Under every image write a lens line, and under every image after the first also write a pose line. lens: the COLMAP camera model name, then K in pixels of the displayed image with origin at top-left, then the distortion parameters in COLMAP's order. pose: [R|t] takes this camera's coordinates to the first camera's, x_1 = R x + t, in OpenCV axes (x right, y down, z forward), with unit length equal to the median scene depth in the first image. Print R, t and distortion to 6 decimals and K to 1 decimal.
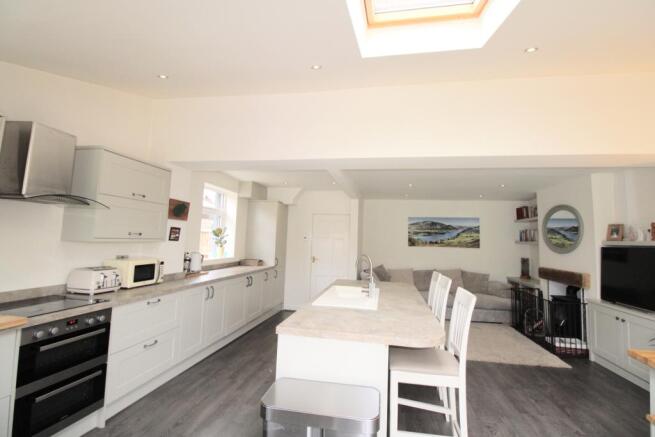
lens RADIAL K [[306.8, 0, 330.3], [0, 306.8, 210.7], [0, 0, 1]] dist [0.000525, -0.011609]
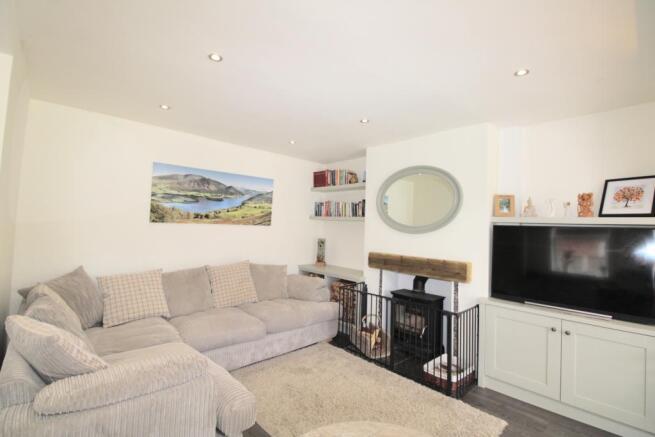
lens RADIAL K [[306.8, 0, 330.3], [0, 306.8, 210.7], [0, 0, 1]] dist [0.000525, -0.011609]
pose [[0.599949, 0.033203, 0.799349, 0.047602], [-0.095450, 0.994973, 0.030311, 0.065773], [-0.794324, -0.094483, 0.600103, 0.575168]]
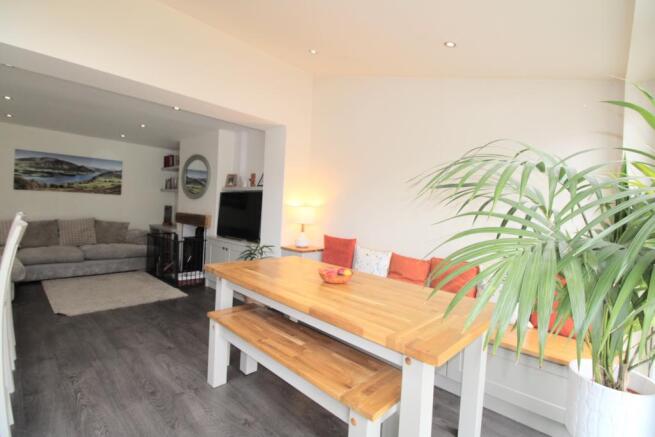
lens RADIAL K [[306.8, 0, 330.3], [0, 306.8, 210.7], [0, 0, 1]] dist [0.000525, -0.011609]
pose [[0.548620, -0.007972, 0.836034, 0.078635], [-0.109640, 0.990633, 0.081394, 0.030168], [-0.828852, -0.136317, 0.542607, -0.012464]]
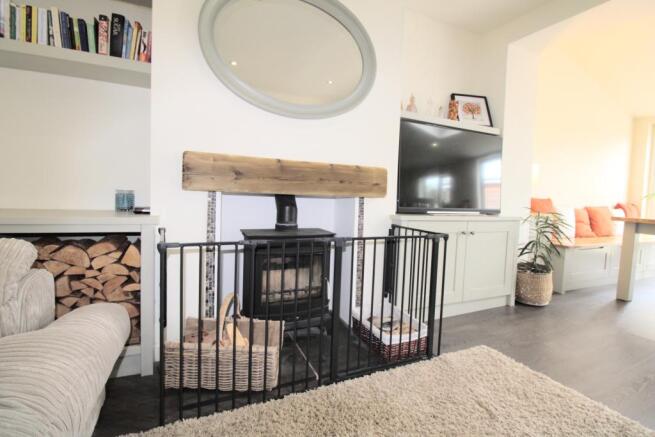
lens RADIAL K [[306.8, 0, 330.3], [0, 306.8, 210.7], [0, 0, 1]] dist [0.000525, -0.011609]
pose [[-0.573662, -0.090717, 0.814053, 0.328481], [-0.132324, 0.991057, 0.017194, 0.190963], [-0.808333, -0.097855, -0.580536, 0.927682]]
